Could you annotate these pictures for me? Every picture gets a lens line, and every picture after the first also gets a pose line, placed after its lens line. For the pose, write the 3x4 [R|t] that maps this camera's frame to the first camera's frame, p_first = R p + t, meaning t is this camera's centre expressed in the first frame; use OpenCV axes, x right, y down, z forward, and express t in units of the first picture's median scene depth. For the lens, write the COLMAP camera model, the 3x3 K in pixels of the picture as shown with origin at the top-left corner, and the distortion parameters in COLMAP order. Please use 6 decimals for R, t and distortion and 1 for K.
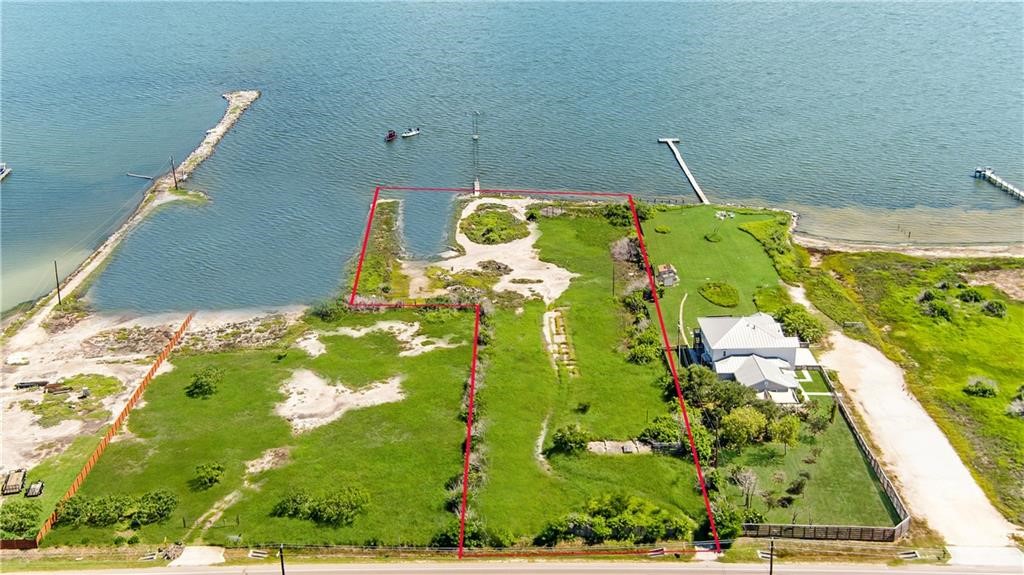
lens RADIAL K [[1172.2, 0, 512.0], [0, 1172.2, 287.5], [0, 0, 1]] dist [0.180201, -0.010225]
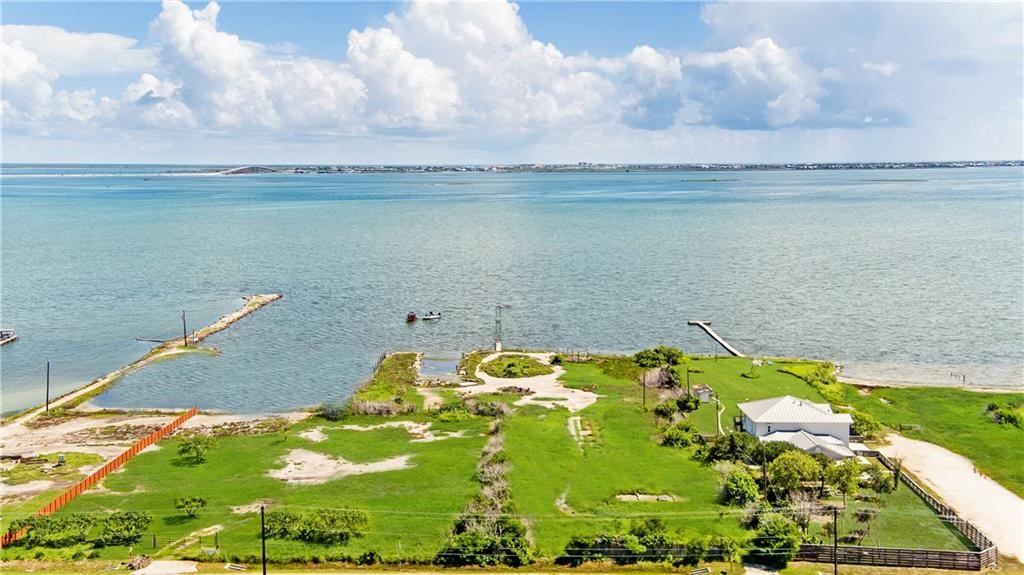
lens RADIAL K [[1202.2, 0, 512.0], [0, 1202.2, 287.5], [0, 0, 1]] dist [0.179264, 0.014317]
pose [[0.999634, 0.016299, -0.021614, 0.001873], [-0.021578, 0.961882, -0.272613, 0.193587], [0.016347, 0.272980, 0.961881, 0.069232]]
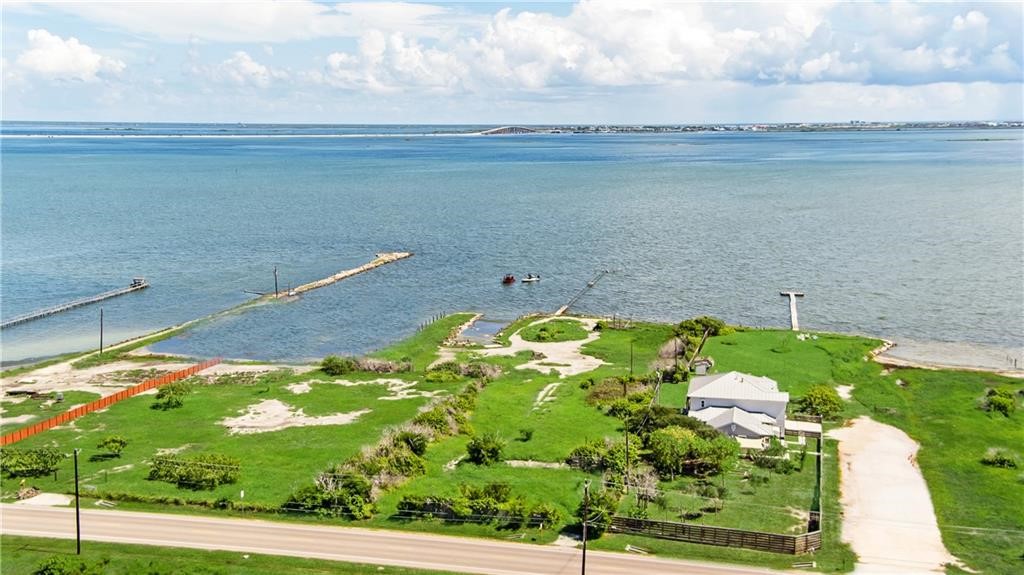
lens RADIAL K [[1202.2, 0, 512.0], [0, 1202.2, 287.5], [0, 0, 1]] dist [0.179264, 0.014317]
pose [[0.970871, 0.049387, -0.234458, 0.231008], [-0.104068, 0.968327, -0.226964, 0.178770], [0.215823, 0.244753, 0.945260, 0.078299]]
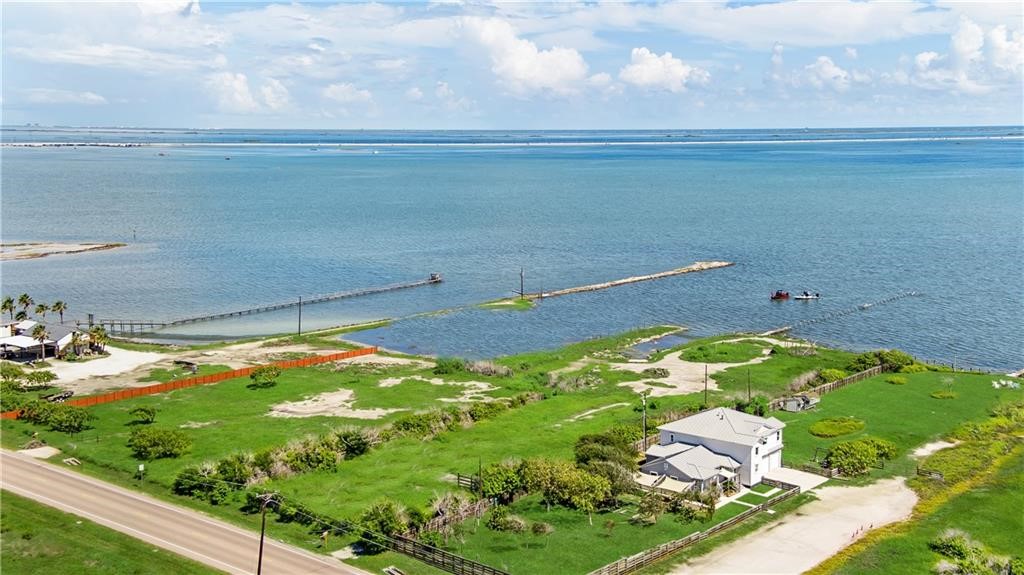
lens RADIAL K [[1202.2, 0, 512.0], [0, 1202.2, 287.5], [0, 0, 1]] dist [0.179264, 0.014317]
pose [[0.764004, 0.103923, -0.636787, 0.569257], [-0.253562, 0.955896, -0.148218, 0.100295], [0.593299, 0.274704, 0.756660, 0.254097]]
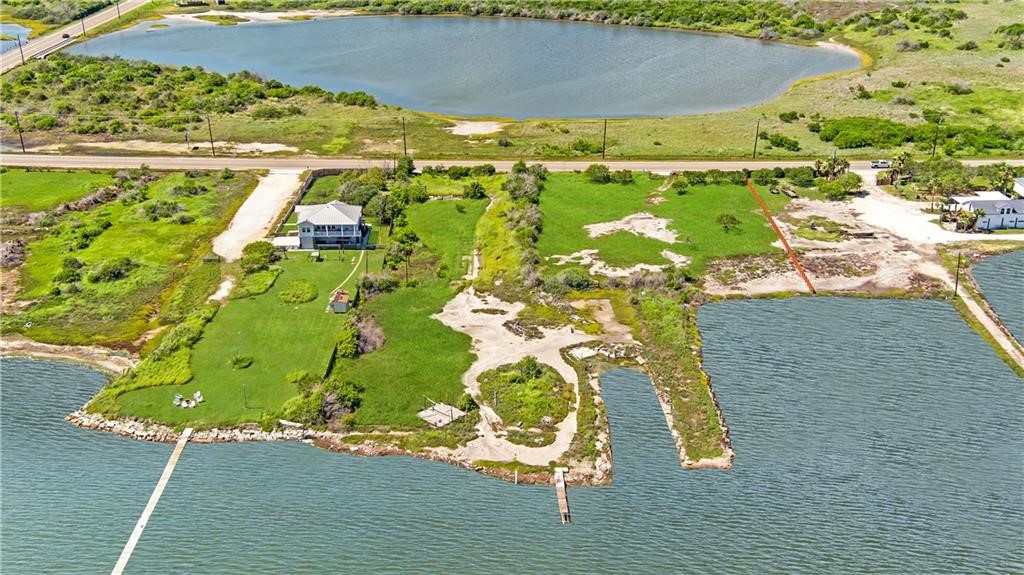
lens RADIAL K [[1172.2, 0, 512.0], [0, 1172.2, 287.5], [0, 0, 1]] dist [0.180201, -0.010225]
pose [[-0.999854, 0.008481, 0.014825, -0.022760], [0.016366, 0.724020, 0.689585, -0.758854], [-0.004886, 0.689727, -0.724053, 1.899734]]
